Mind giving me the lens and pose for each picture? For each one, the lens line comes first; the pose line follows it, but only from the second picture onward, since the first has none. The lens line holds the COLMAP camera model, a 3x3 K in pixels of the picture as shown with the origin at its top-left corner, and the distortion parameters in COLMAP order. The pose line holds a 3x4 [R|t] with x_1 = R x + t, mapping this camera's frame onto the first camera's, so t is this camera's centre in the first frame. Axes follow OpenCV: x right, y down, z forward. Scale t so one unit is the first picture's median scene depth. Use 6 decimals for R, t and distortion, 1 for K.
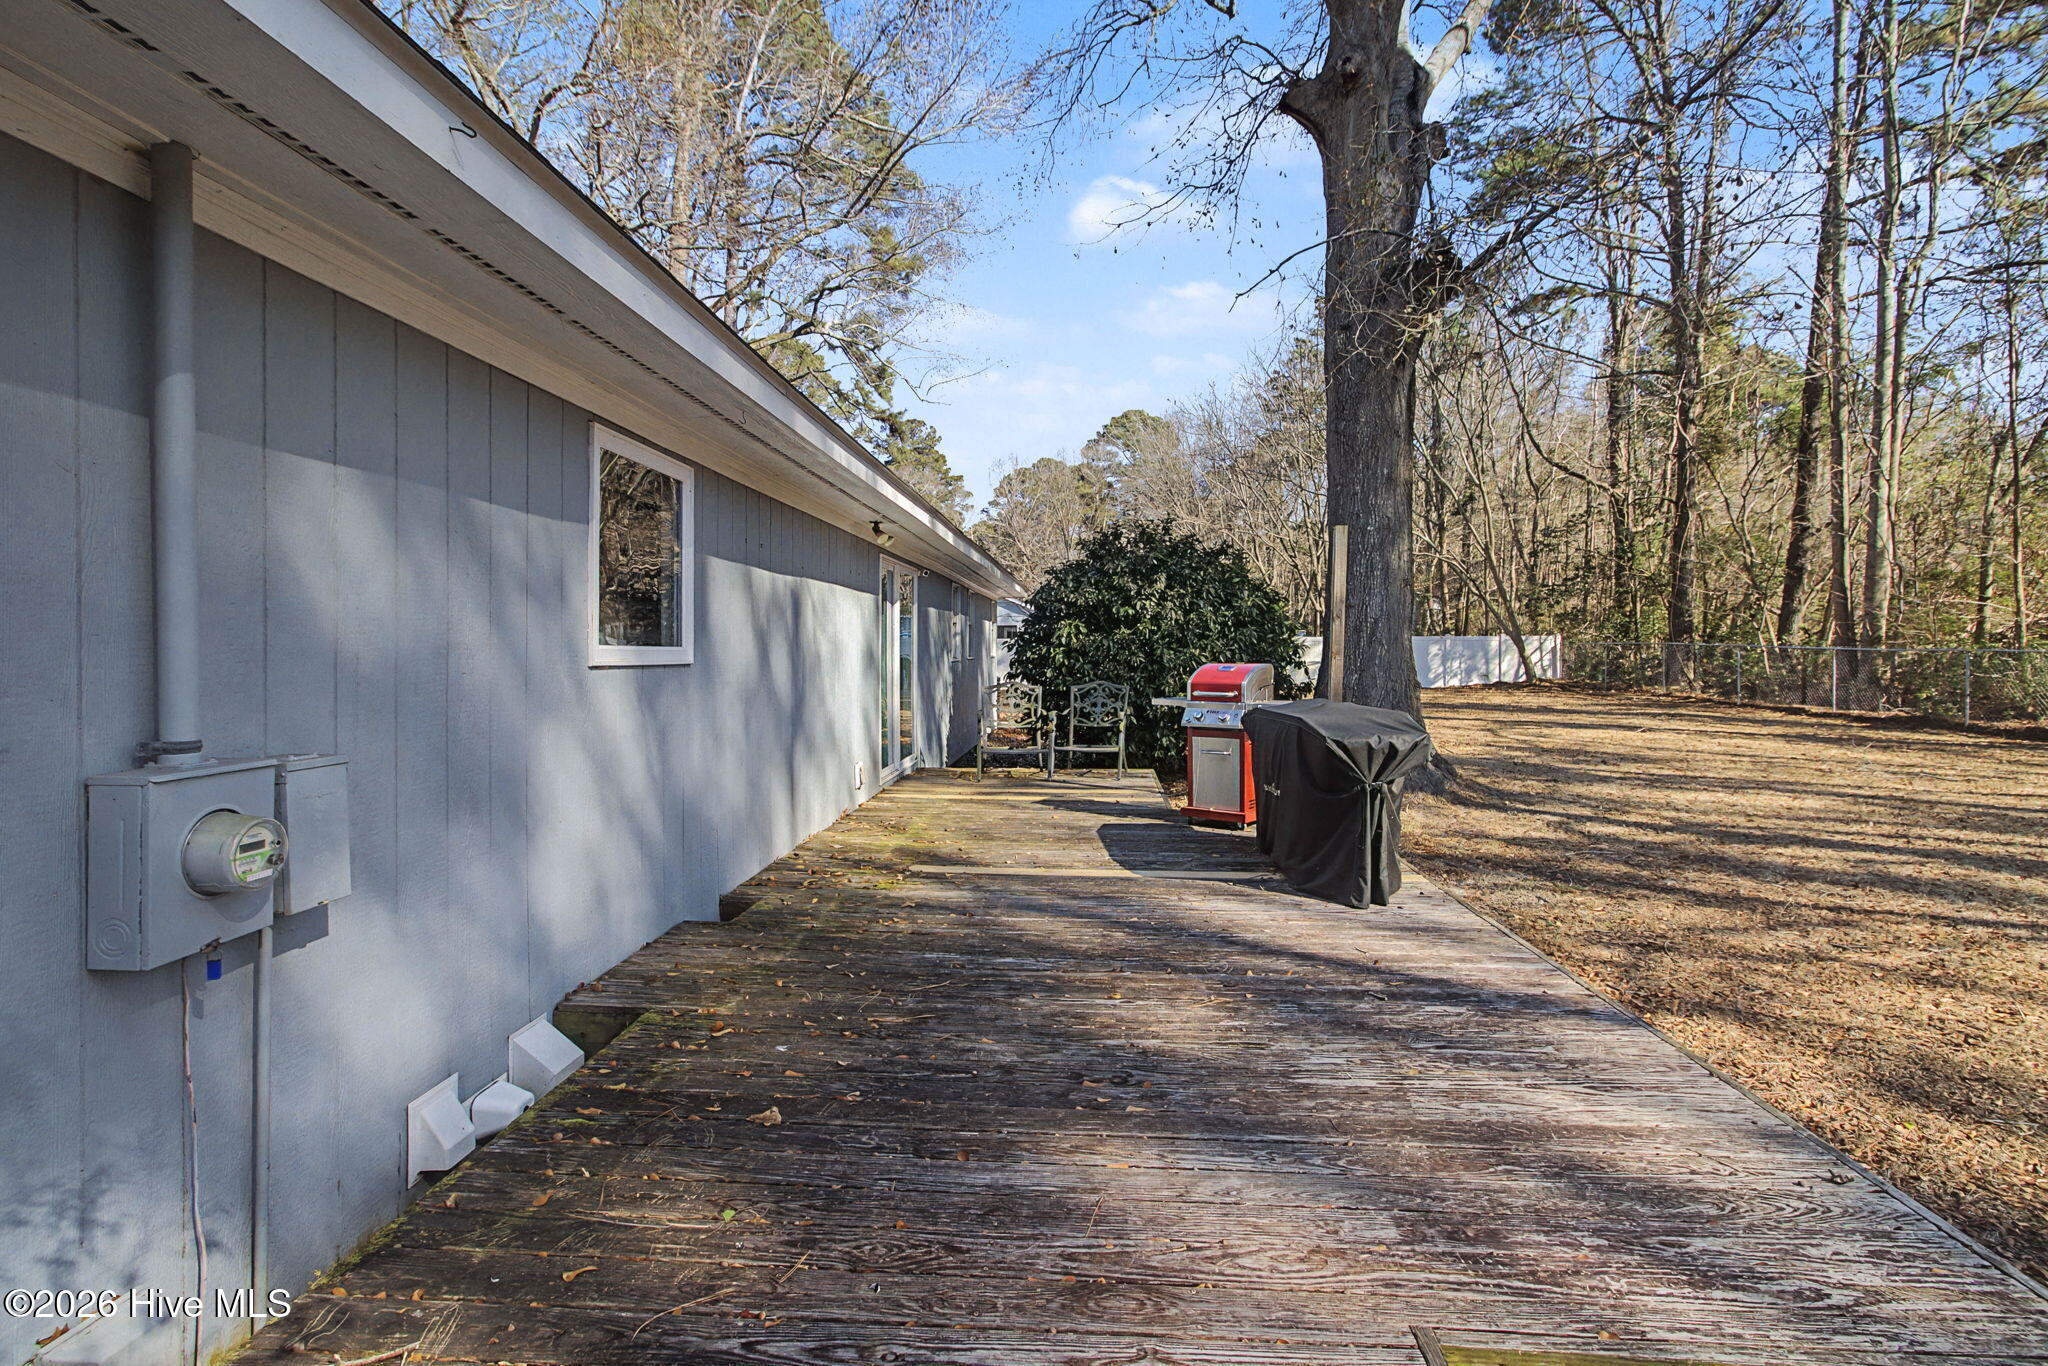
lens RADIAL K [[993.1, 0, 1027.8], [0, 993.1, 659.6], [0, 0, 1]] dist [-0.001751, -0.000048]
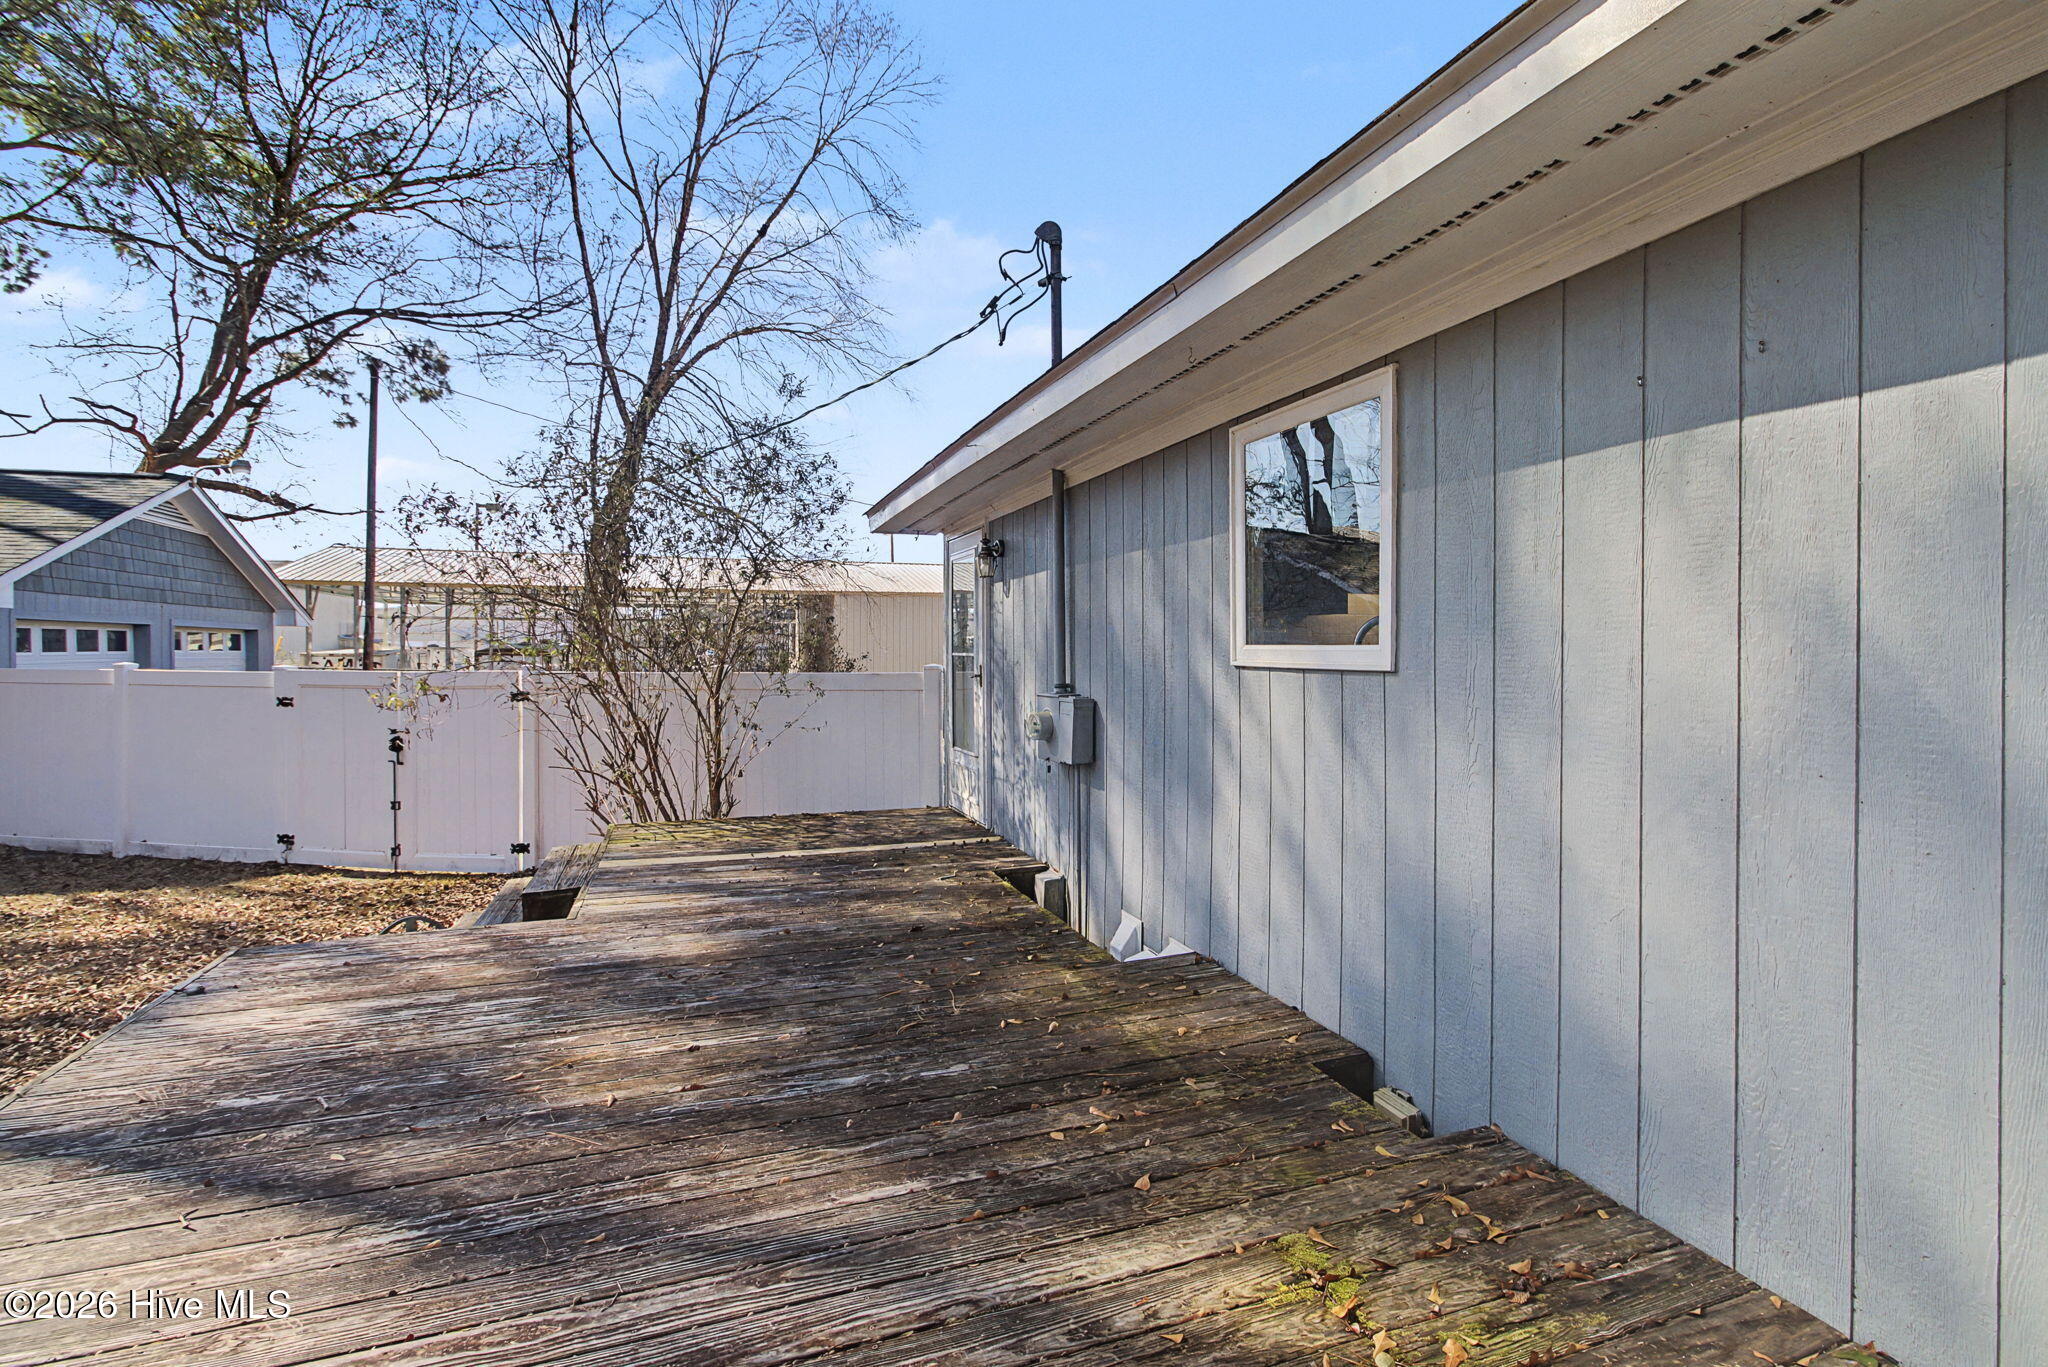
lens RADIAL K [[993.1, 0, 1027.8], [0, 993.1, 660.1], [0, 0, 1]] dist [-0.001751, -0.000048]
pose [[-0.923444, -0.004956, -0.383700, 0.169301], [-0.009327, 0.999911, 0.009534, -0.007413], [0.383619, 0.012383, -0.923408, 2.116424]]
